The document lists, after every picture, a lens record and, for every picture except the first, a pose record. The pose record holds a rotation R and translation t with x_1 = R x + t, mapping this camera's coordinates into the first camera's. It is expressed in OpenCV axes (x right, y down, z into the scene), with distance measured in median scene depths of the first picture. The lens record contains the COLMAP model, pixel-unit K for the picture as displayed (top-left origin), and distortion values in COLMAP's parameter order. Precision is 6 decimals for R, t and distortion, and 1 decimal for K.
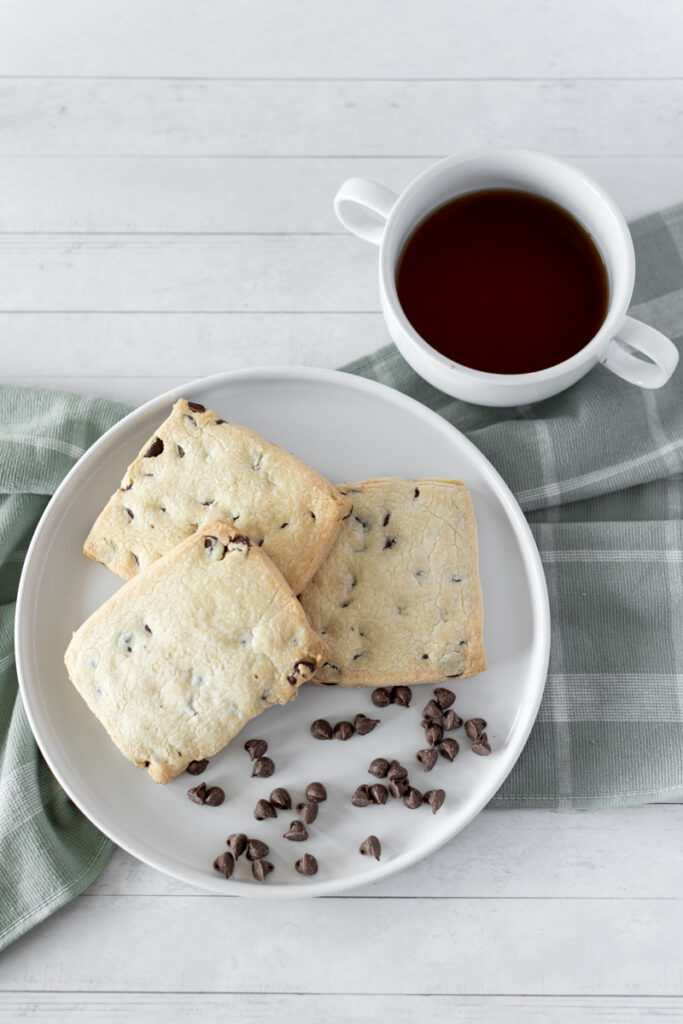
lens RADIAL K [[1425.9, 0, 341.5], [0, 1425.9, 512.0], [0, 0, 1]] dist [-0.011479, -0.007391]
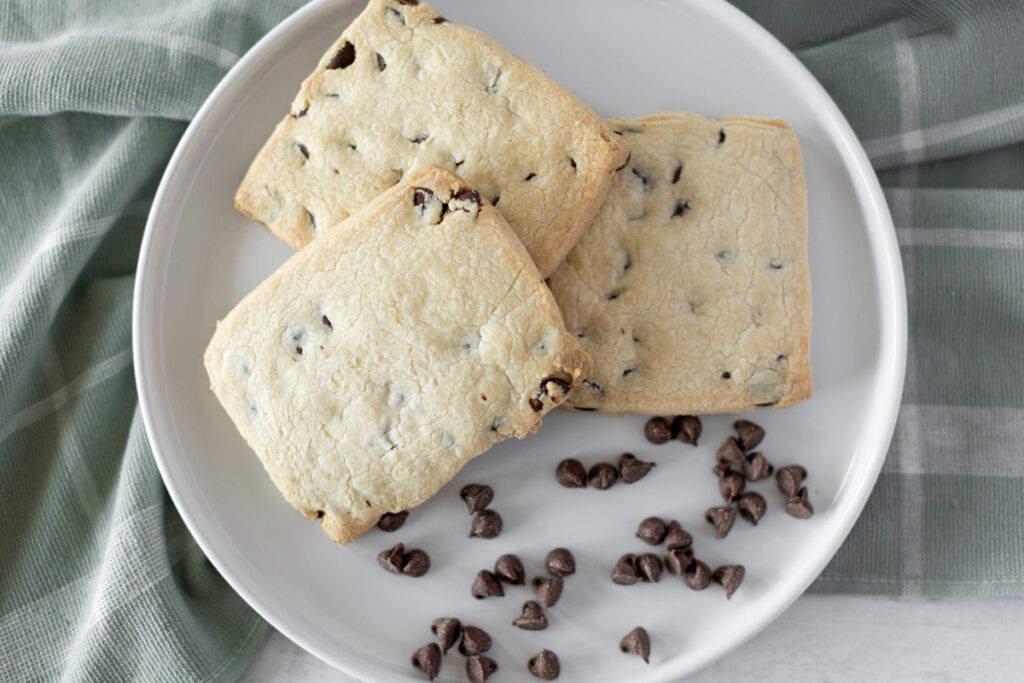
lens RADIAL K [[1574.6, 0, 512.0], [0, 1574.6, 341.5], [0, 0, 1]] dist [-0.013015, -0.028864]
pose [[0.999281, 0.037332, -0.006591, -0.040702], [-0.036433, 0.993789, 0.105153, 0.008829], [0.010475, -0.104837, 0.994434, 0.243539]]
